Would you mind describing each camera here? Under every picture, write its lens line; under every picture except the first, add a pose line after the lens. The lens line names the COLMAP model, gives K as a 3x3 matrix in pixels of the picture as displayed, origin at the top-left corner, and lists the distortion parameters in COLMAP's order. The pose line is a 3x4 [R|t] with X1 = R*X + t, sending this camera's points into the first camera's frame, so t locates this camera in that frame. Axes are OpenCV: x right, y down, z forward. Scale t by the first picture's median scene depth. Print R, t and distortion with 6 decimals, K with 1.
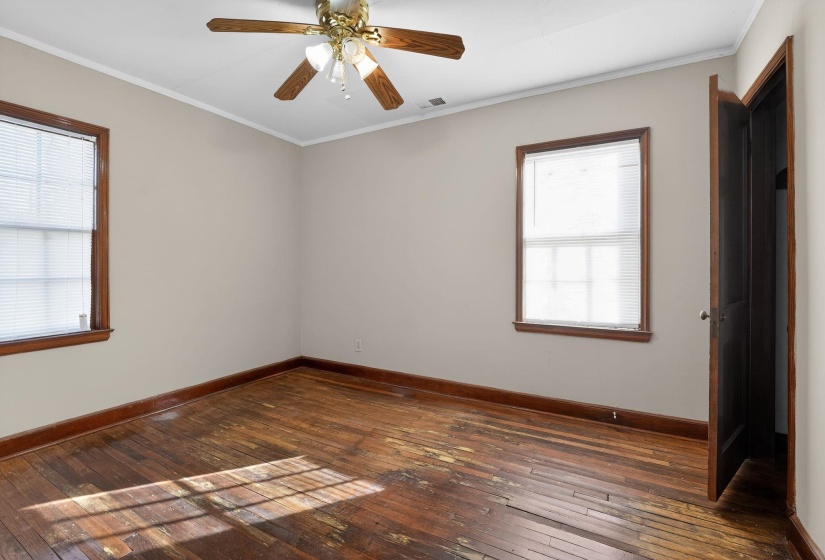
lens RADIAL K [[370.1, 0, 411.6], [0, 370.1, 266.2], [0, 0, 1]] dist [-0.019368, 0.000557]
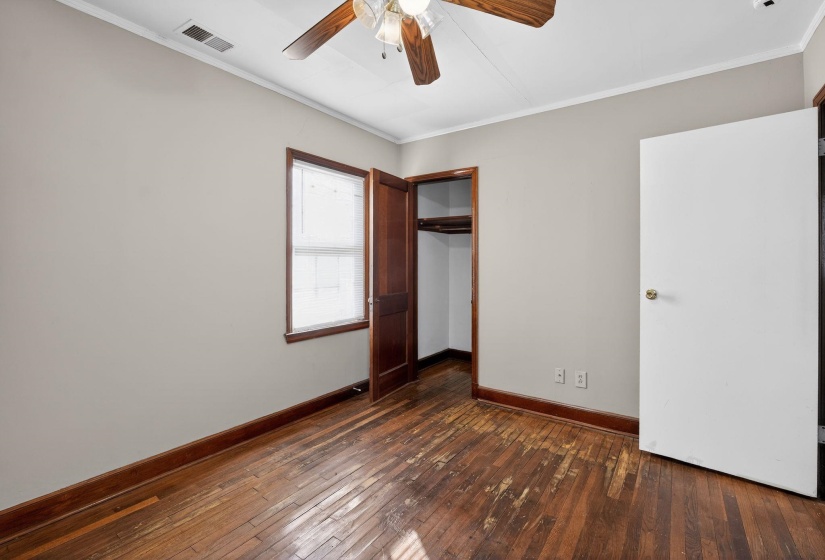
lens RADIAL K [[370.1, 0, 411.6], [0, 370.1, 266.2], [0, 0, 1]] dist [-0.019368, 0.000557]
pose [[0.116510, -0.004688, 0.993178, -0.662385], [0.006170, 0.999973, 0.003996, -0.024968], [-0.993170, 0.005662, 0.116536, 0.626904]]
